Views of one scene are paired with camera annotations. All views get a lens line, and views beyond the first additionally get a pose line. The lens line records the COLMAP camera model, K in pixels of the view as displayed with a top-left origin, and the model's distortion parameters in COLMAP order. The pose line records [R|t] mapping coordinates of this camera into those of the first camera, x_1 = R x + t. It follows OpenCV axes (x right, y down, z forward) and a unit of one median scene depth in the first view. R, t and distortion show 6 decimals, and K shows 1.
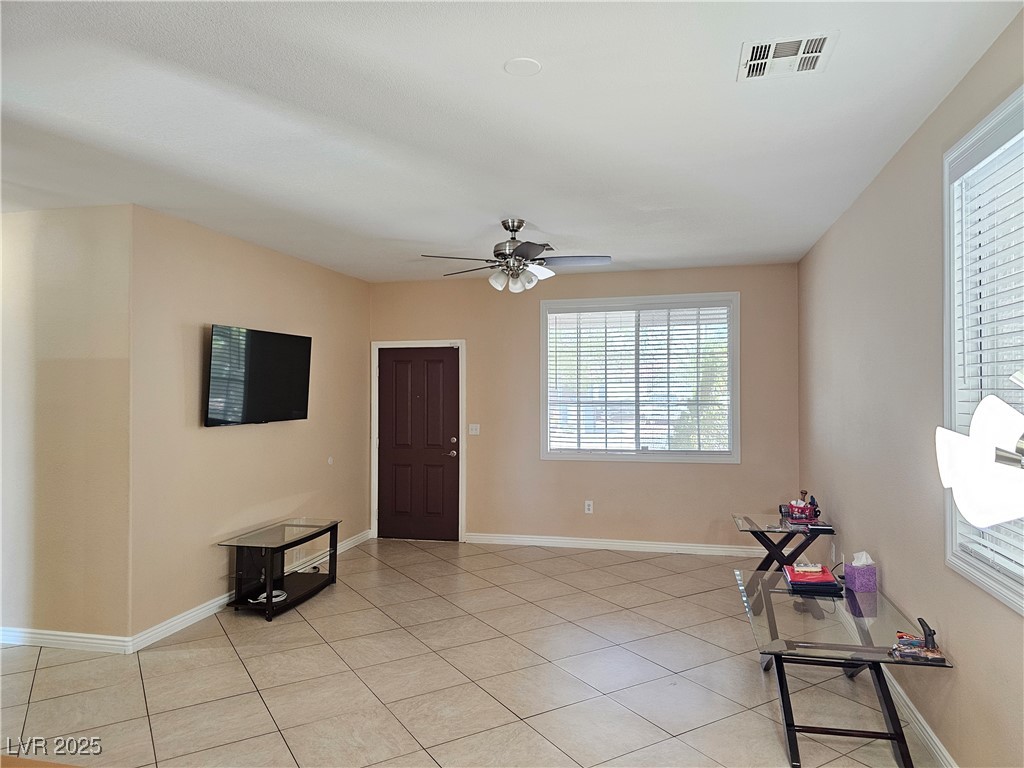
lens RADIAL K [[677.0, 0, 516.5], [0, 677.0, 384.3], [0, 0, 1]] dist [0.032280, -0.025427]
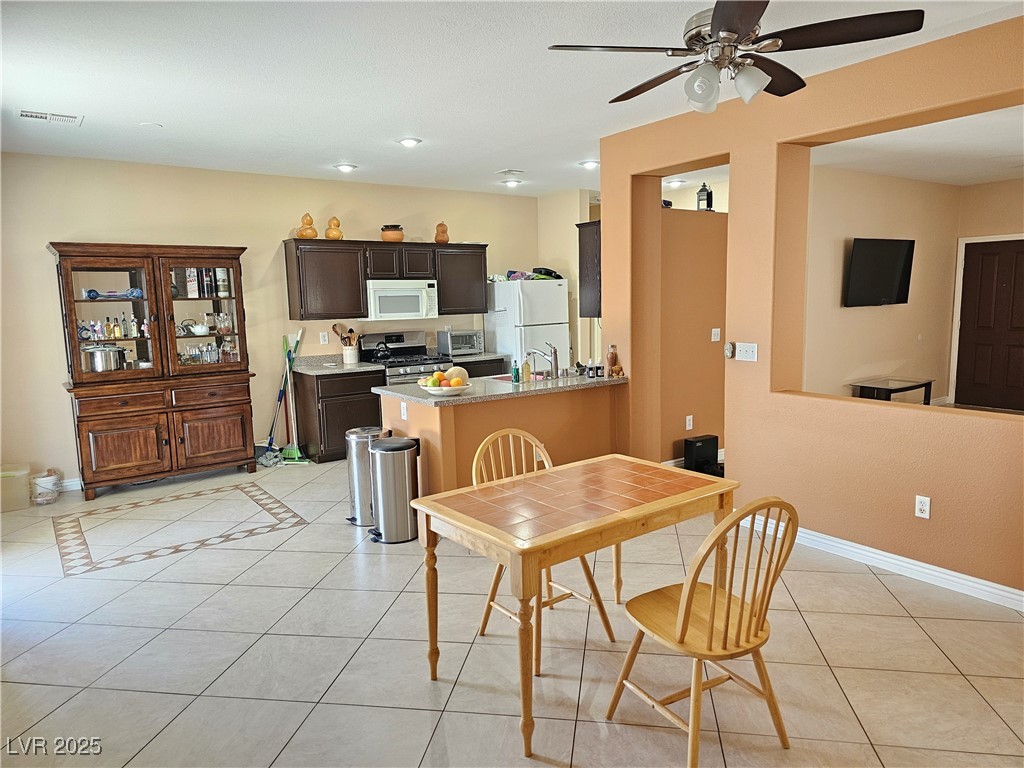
lens RADIAL K [[677.0, 0, 516.5], [0, 677.0, 384.3], [0, 0, 1]] dist [0.032280, -0.025427]
pose [[0.752664, 0.066575, -0.655031, 0.001449], [0.032739, 0.989860, 0.138225, -0.001556], [0.657591, -0.125481, 0.742852, -0.516515]]
